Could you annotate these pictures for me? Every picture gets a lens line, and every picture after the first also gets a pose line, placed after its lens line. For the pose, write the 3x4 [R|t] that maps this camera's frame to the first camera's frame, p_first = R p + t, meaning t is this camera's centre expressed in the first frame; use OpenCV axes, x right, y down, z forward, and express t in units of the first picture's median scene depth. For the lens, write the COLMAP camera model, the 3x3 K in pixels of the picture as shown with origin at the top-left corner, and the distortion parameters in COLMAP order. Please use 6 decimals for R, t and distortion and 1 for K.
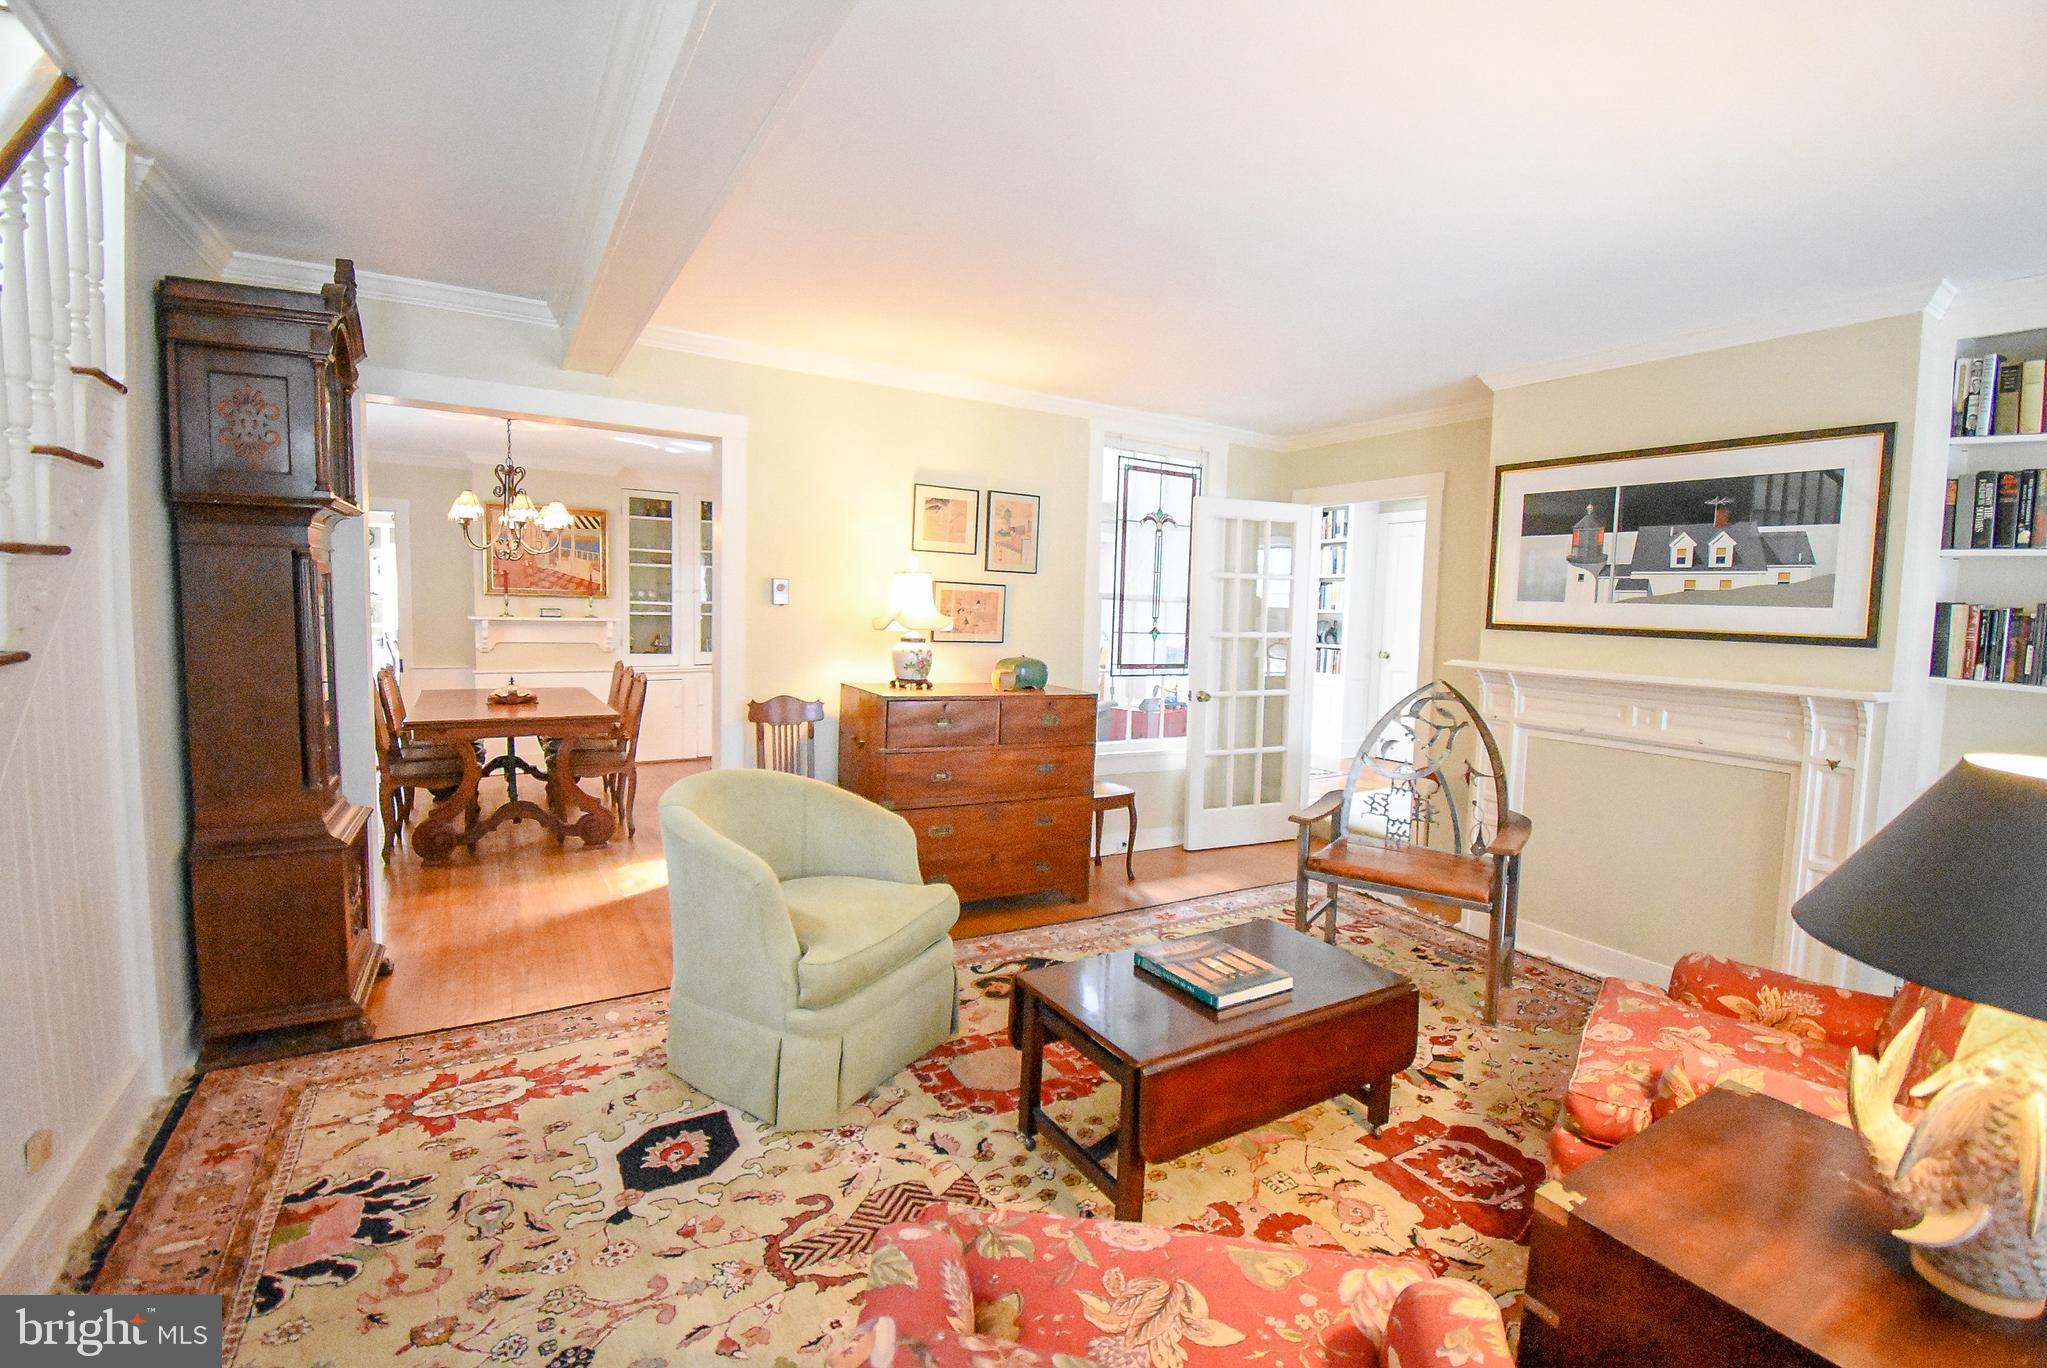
lens RADIAL K [[899.2, 0, 1033.8], [0, 899.2, 677.5], [0, 0, 1]] dist [0.016245, -0.025330]
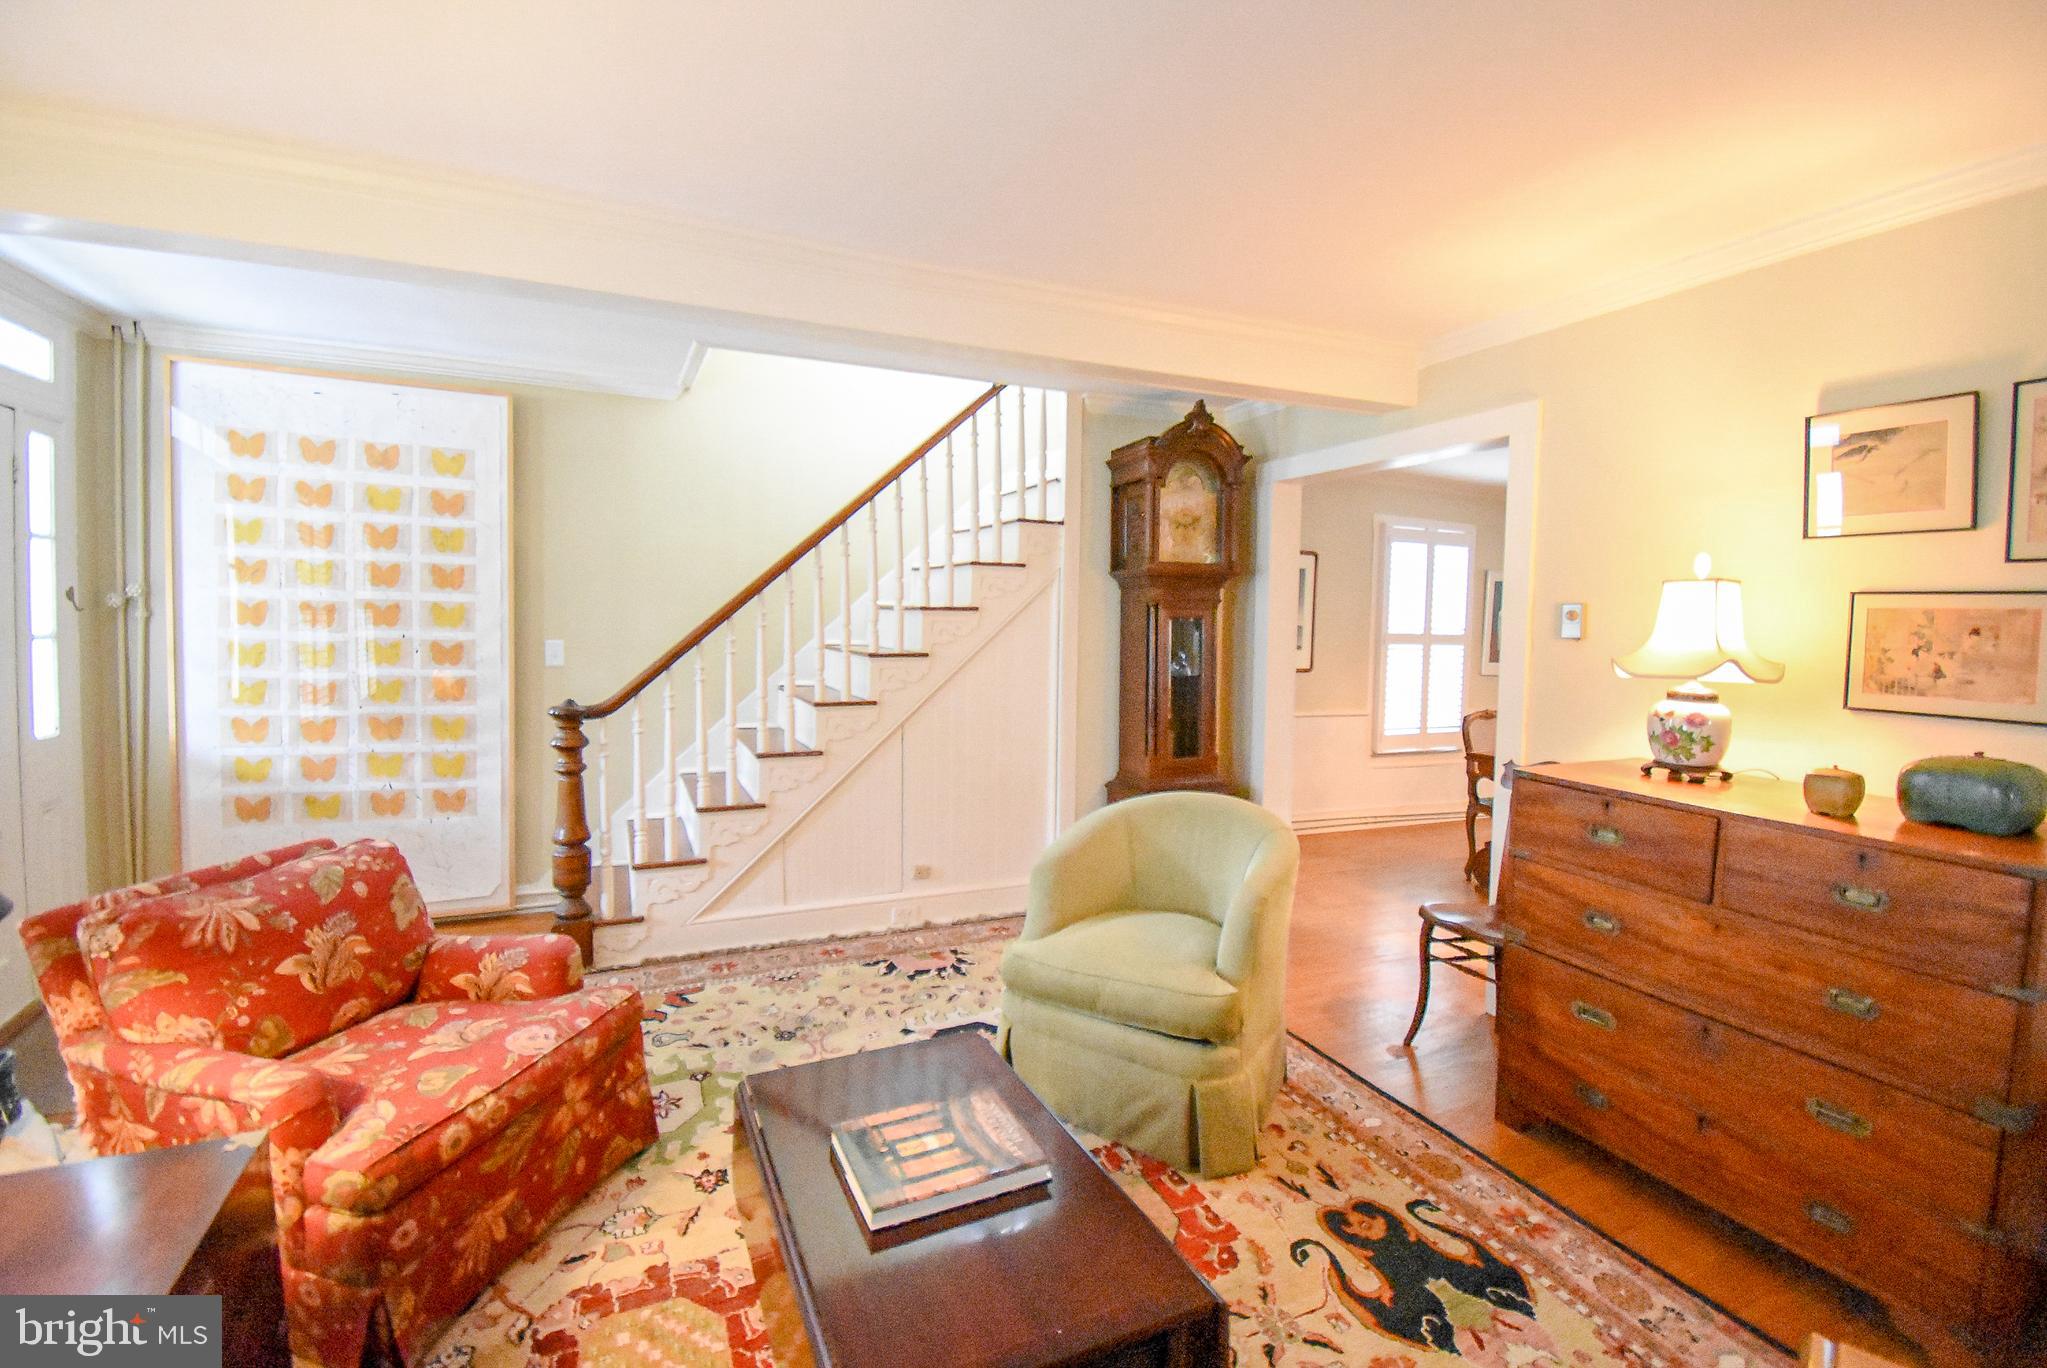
lens RADIAL K [[899.2, 0, 1033.8], [0, 899.2, 677.5], [0, 0, 1]] dist [0.016245, -0.025330]
pose [[-0.111117, 0.026622, -0.993451, 0.662303], [-0.098236, 0.994451, 0.037637, -0.045810], [0.988940, 0.101774, -0.107885, 0.866291]]
